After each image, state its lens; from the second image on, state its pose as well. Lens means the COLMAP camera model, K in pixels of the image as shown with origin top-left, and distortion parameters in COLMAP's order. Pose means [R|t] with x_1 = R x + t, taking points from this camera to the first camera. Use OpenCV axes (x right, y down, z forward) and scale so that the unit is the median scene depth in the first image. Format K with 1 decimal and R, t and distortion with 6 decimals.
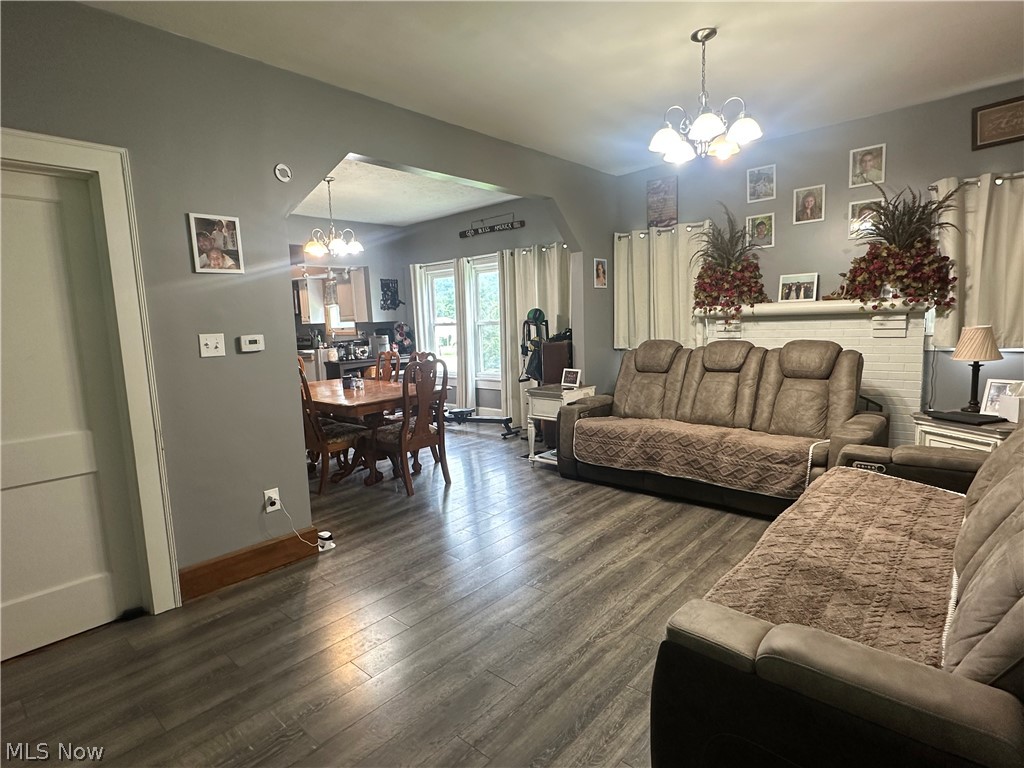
lens RADIAL K [[542.6, 0, 508.4], [0, 542.6, 382.8], [0, 0, 1]] dist [-0.012662, -0.000773]
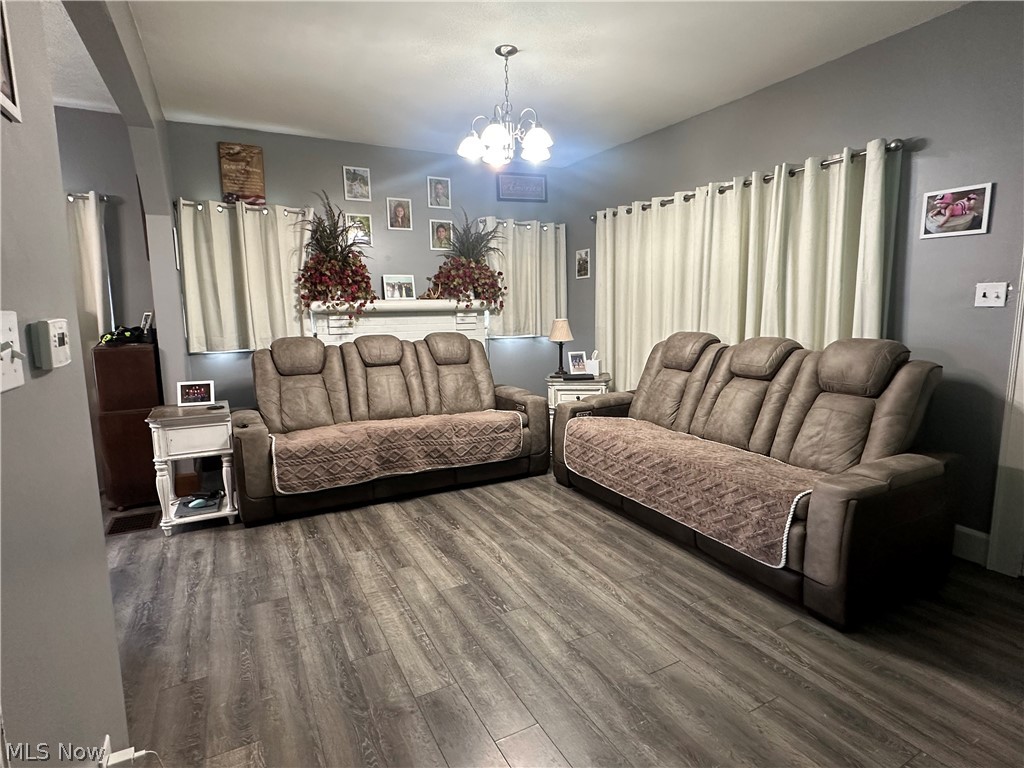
lens RADIAL K [[542.6, 0, 513.6], [0, 542.6, 382.2], [0, 0, 1]] dist [-0.012662, -0.000773]
pose [[0.330211, -0.093096, 0.939305, -0.520891], [0.112802, 0.991885, 0.058652, -0.023901], [-0.937143, 0.086588, 0.338032, 0.481768]]
